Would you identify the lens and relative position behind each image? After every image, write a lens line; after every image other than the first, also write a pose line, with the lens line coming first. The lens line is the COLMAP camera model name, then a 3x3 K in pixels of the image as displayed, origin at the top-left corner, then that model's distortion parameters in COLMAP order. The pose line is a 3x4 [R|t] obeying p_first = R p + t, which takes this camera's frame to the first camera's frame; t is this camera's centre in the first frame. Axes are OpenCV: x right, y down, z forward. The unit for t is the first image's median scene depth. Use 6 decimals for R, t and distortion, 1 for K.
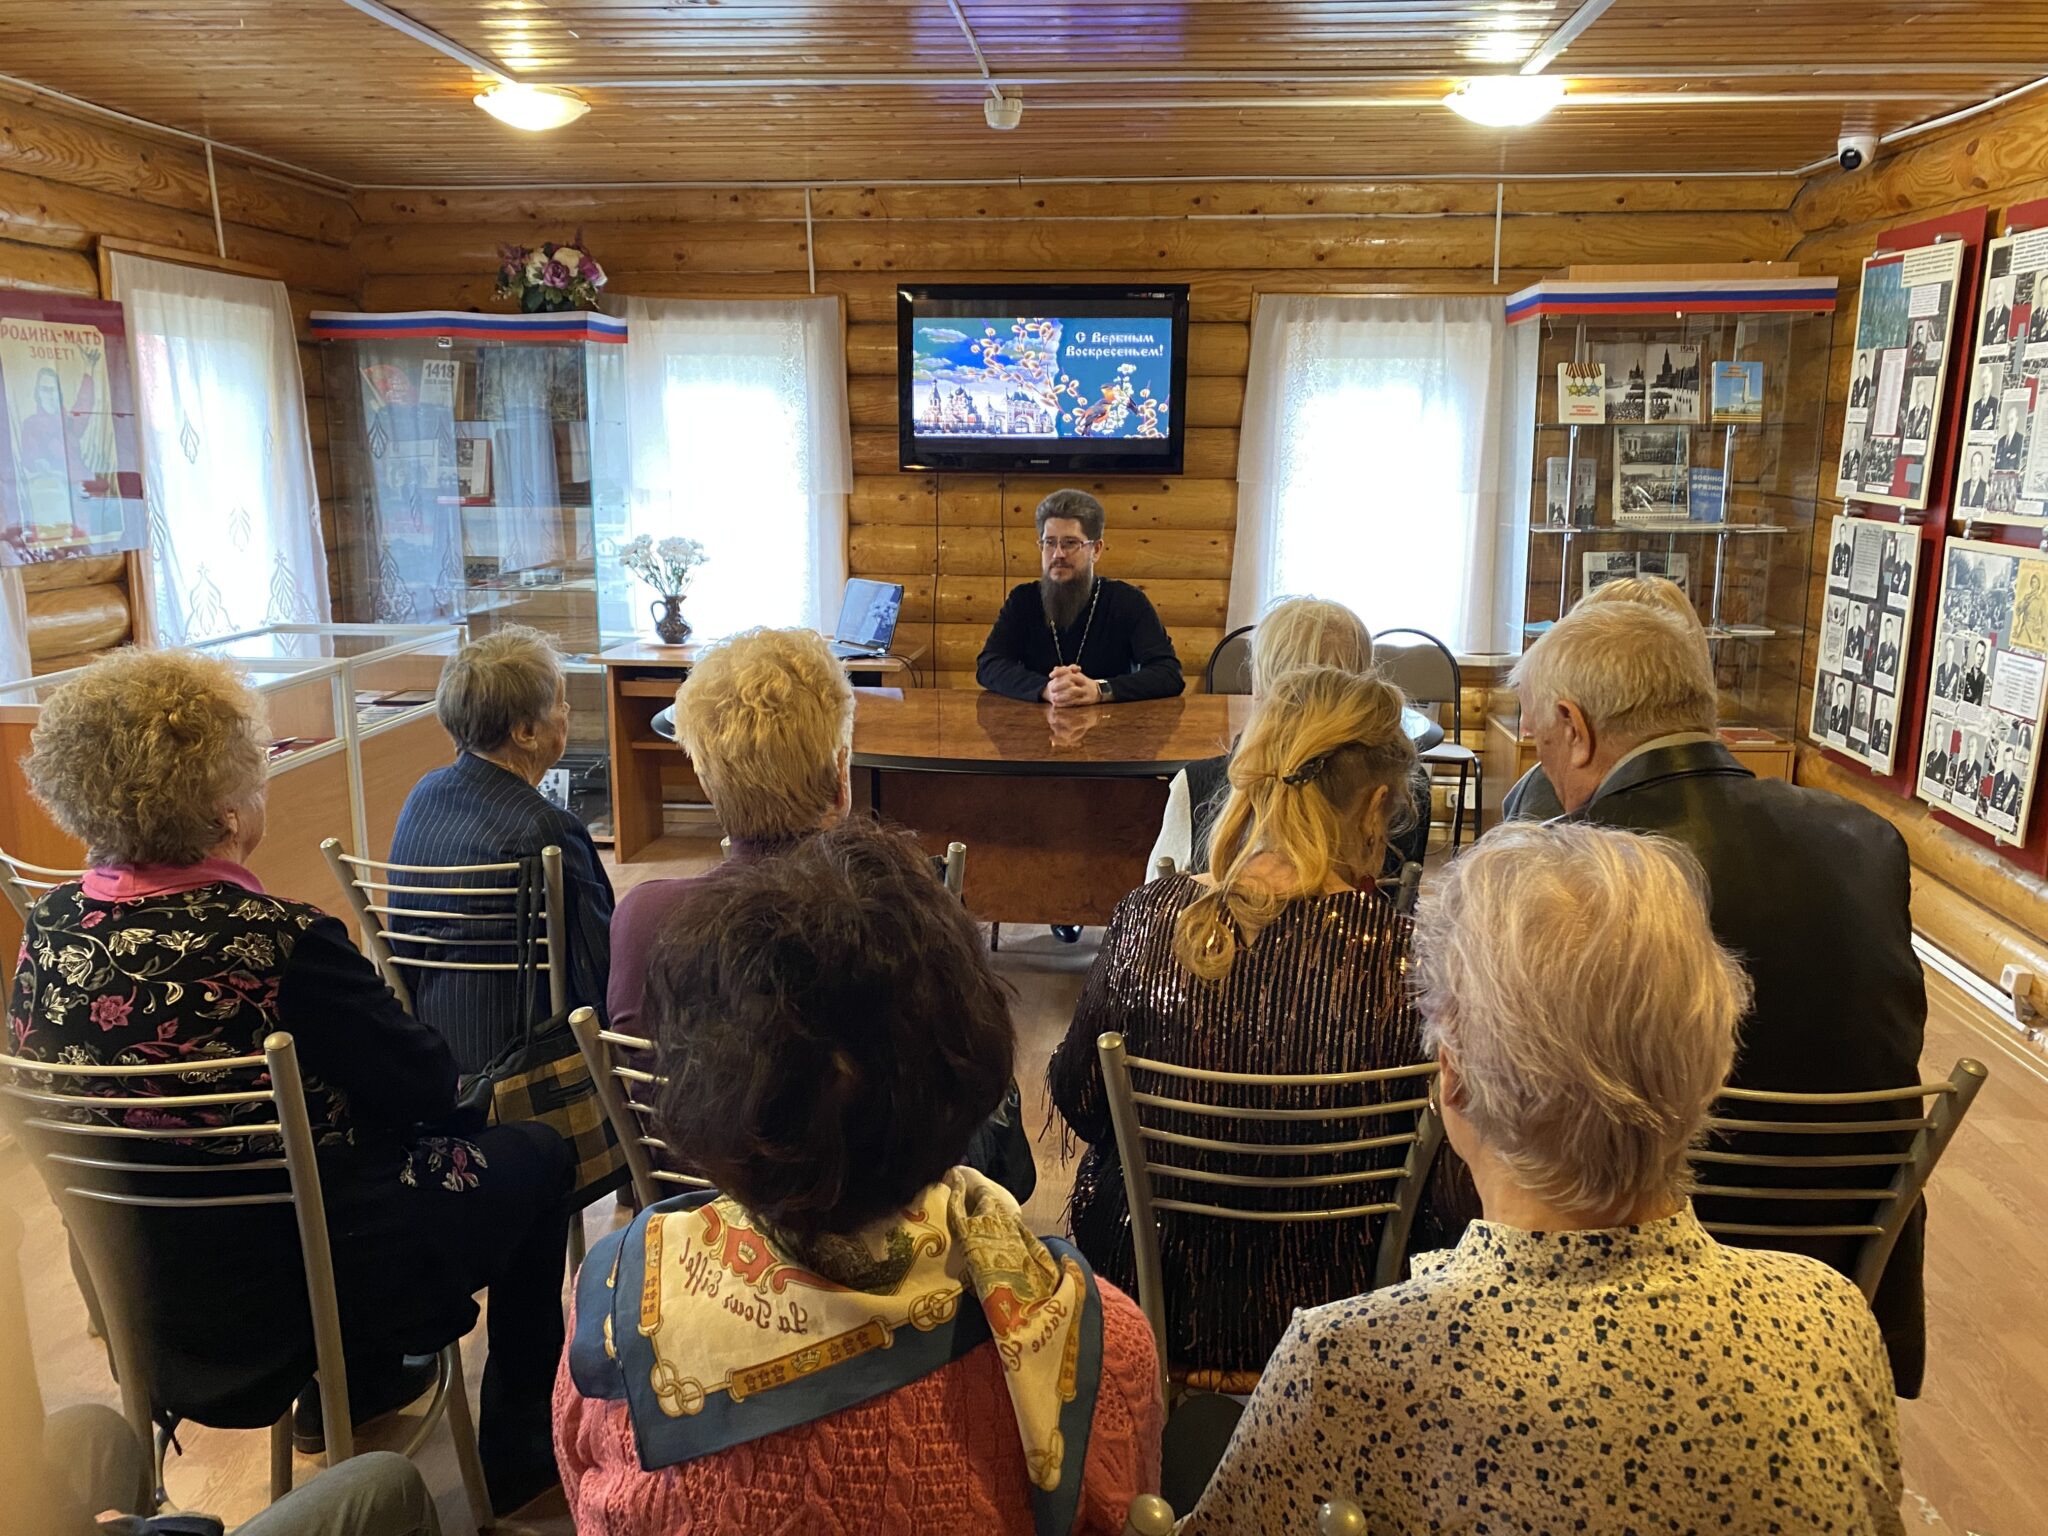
lens RADIAL K [[1571.1, 0, 1015.7], [0, 1571.1, 750.1], [0, 0, 1]] dist [0.036818, -0.026386]
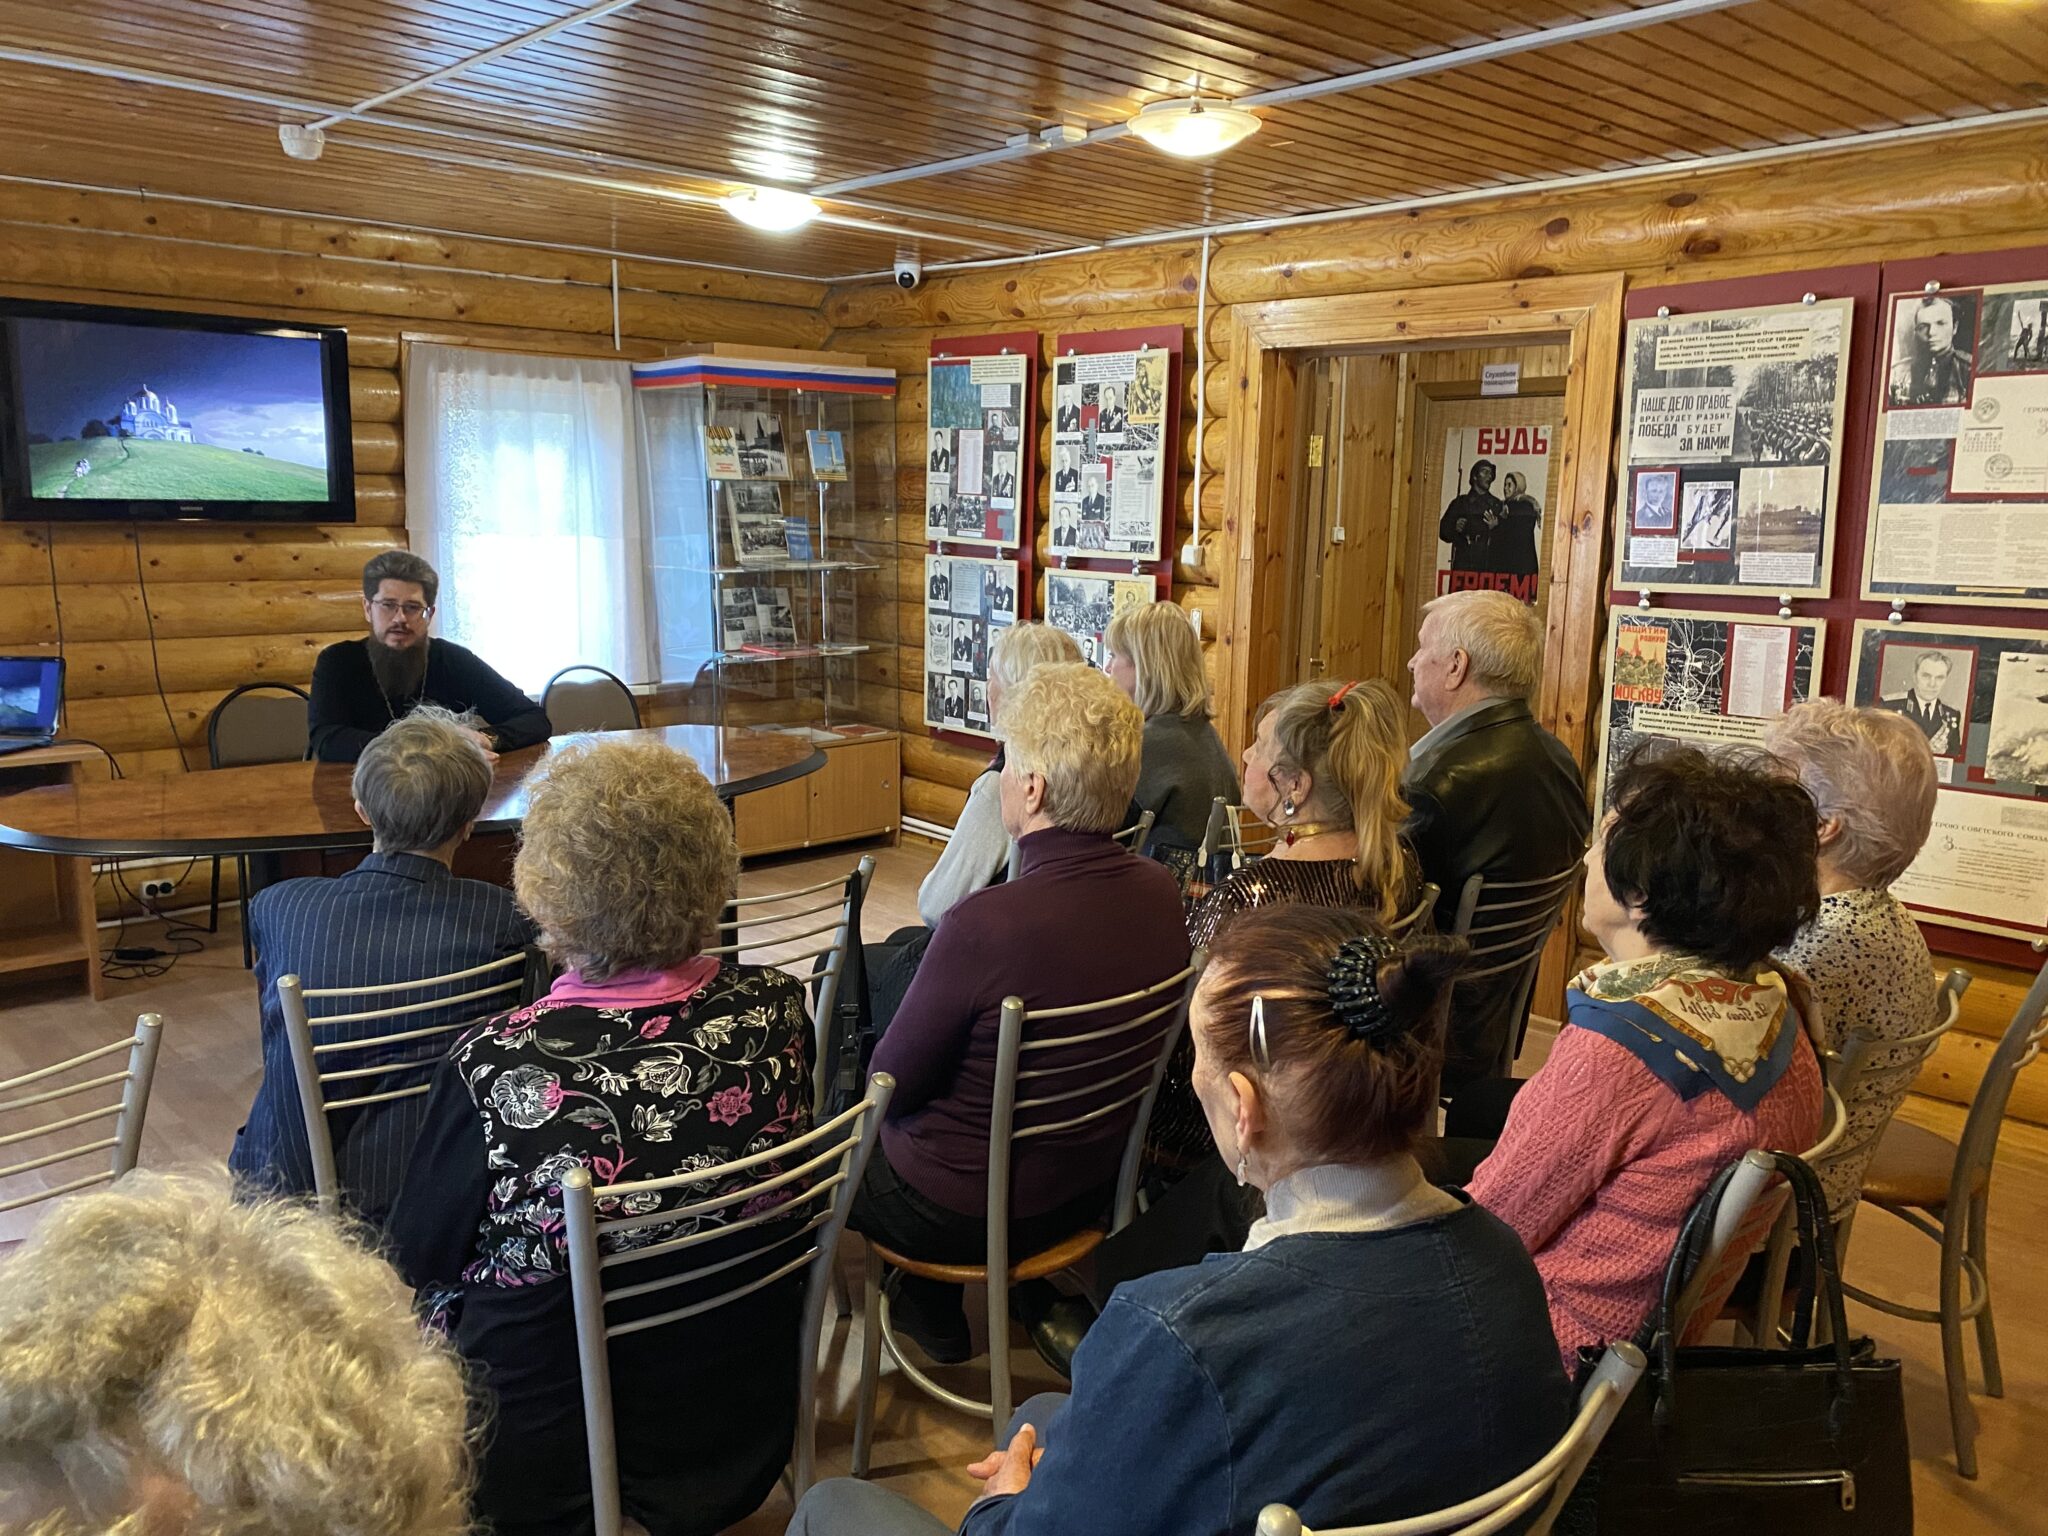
lens RADIAL K [[1571.1, 0, 1009.1], [0, 1571.1, 781.0], [0, 0, 1]] dist [0.036818, -0.026386]
pose [[0.680786, -0.129934, 0.720866, -0.388675], [0.130836, 0.989885, 0.054862, -0.023243], [-0.720703, 0.056966, 0.690900, 0.062154]]
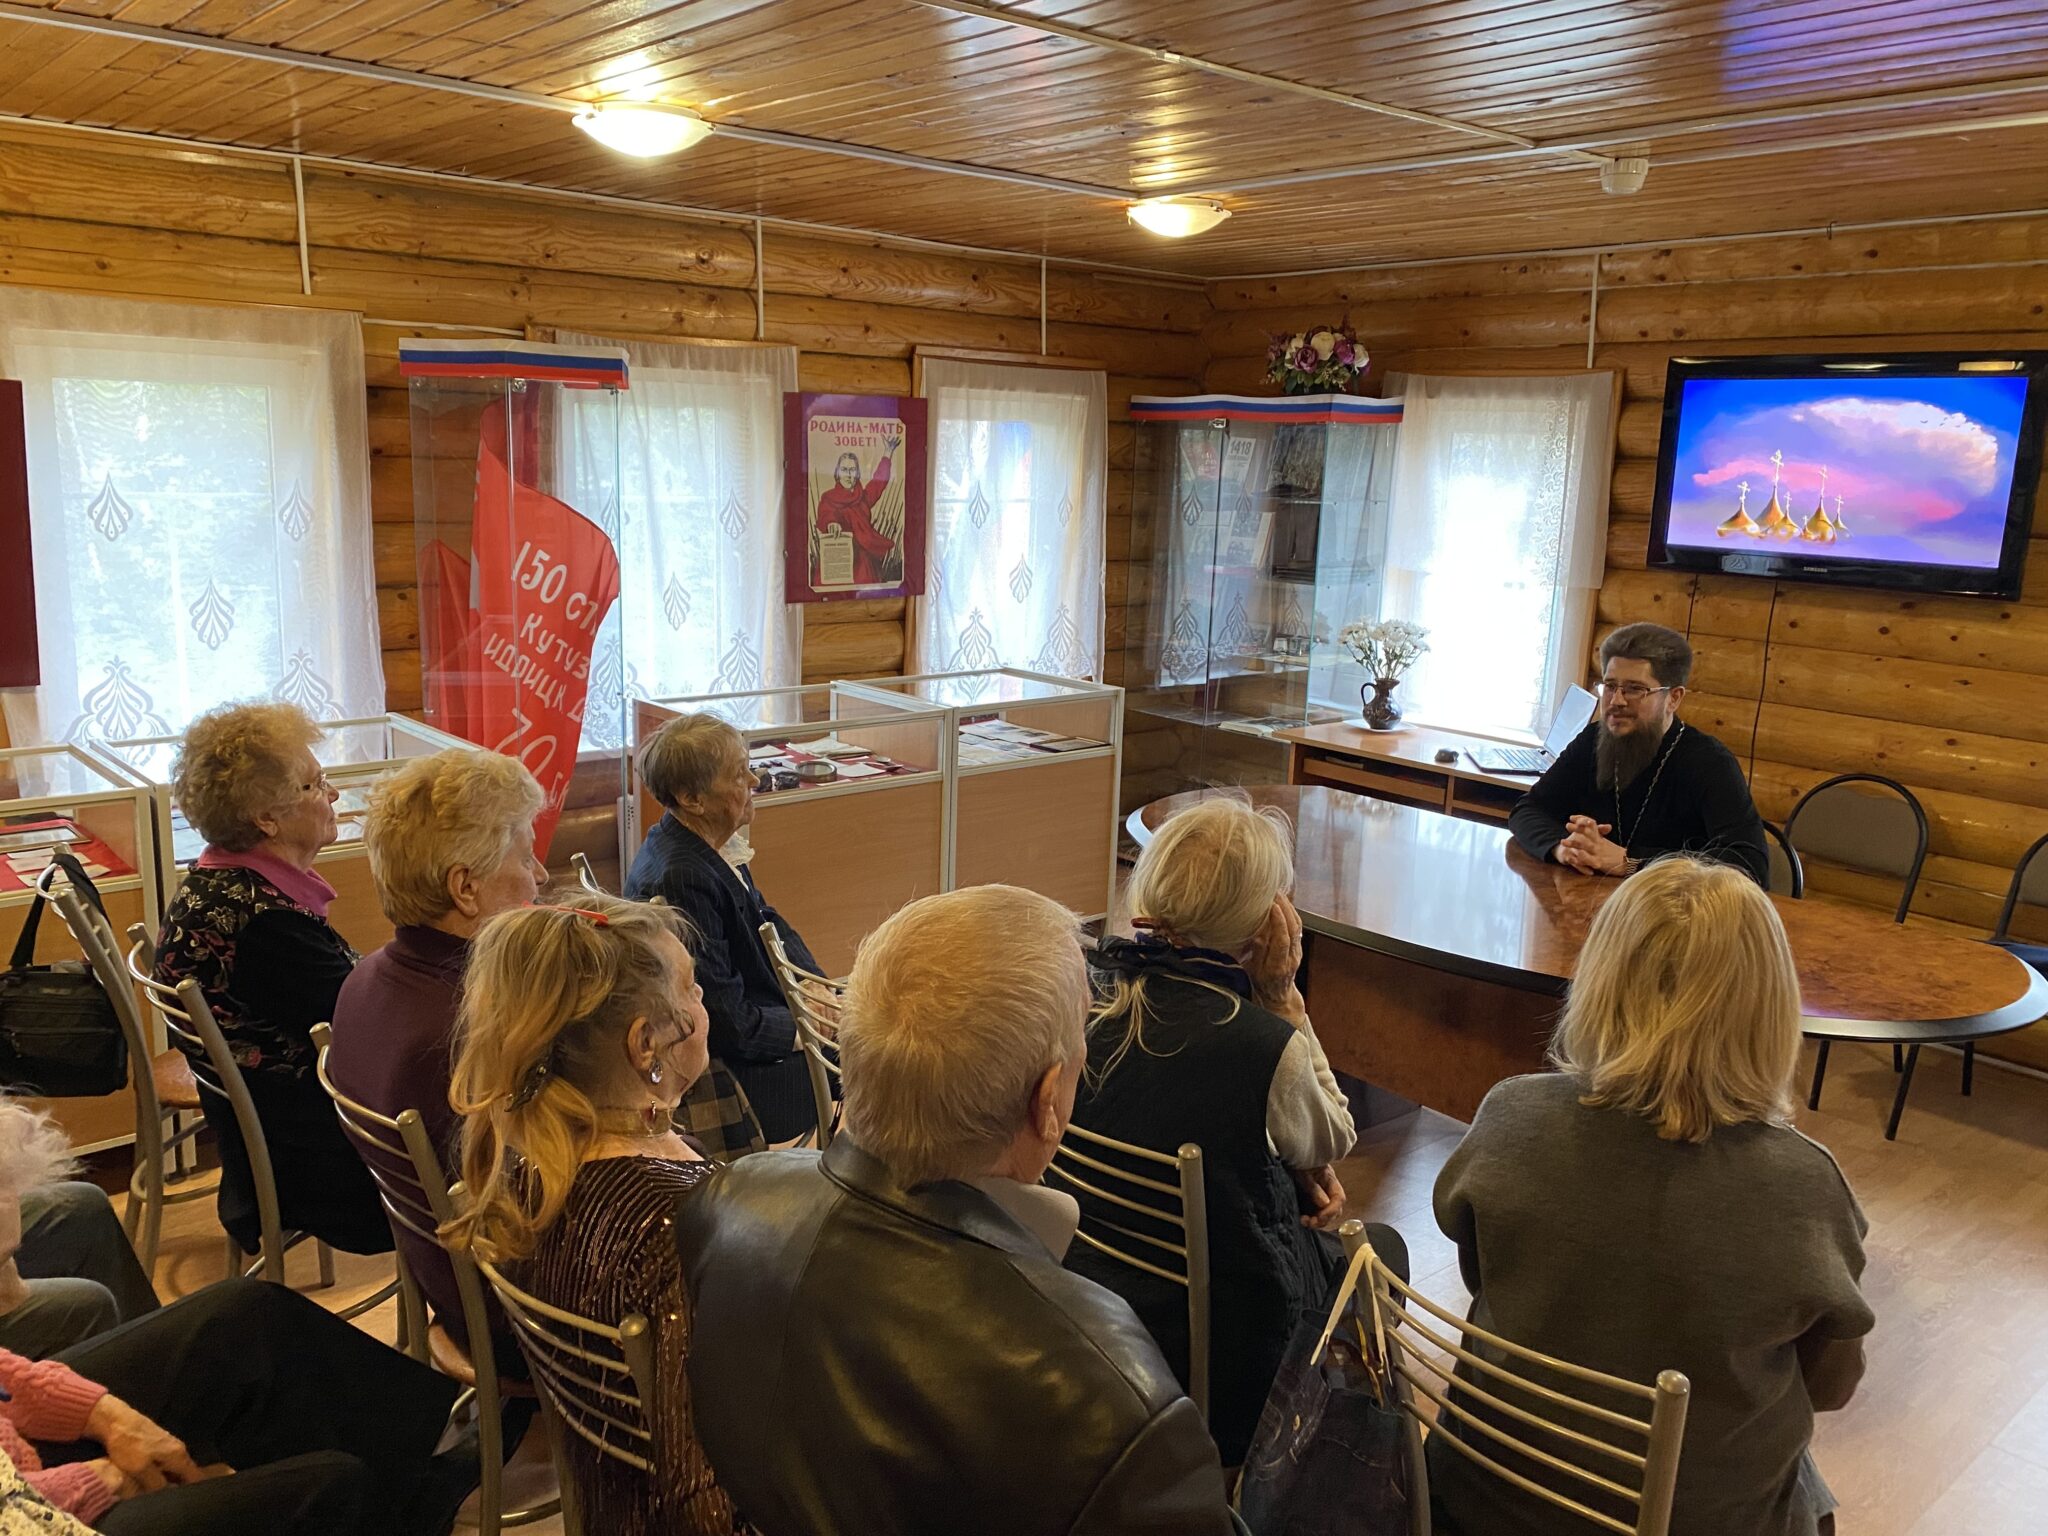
lens RADIAL K [[1571.1, 0, 1002.8], [0, 1571.1, 759.5], [0, 0, 1]] dist [0.036818, -0.026386]
pose [[0.715372, 0.156393, -0.681017, 0.330424], [-0.164376, 0.984945, 0.053521, -0.072566], [0.679135, 0.073655, 0.730309, 0.148279]]
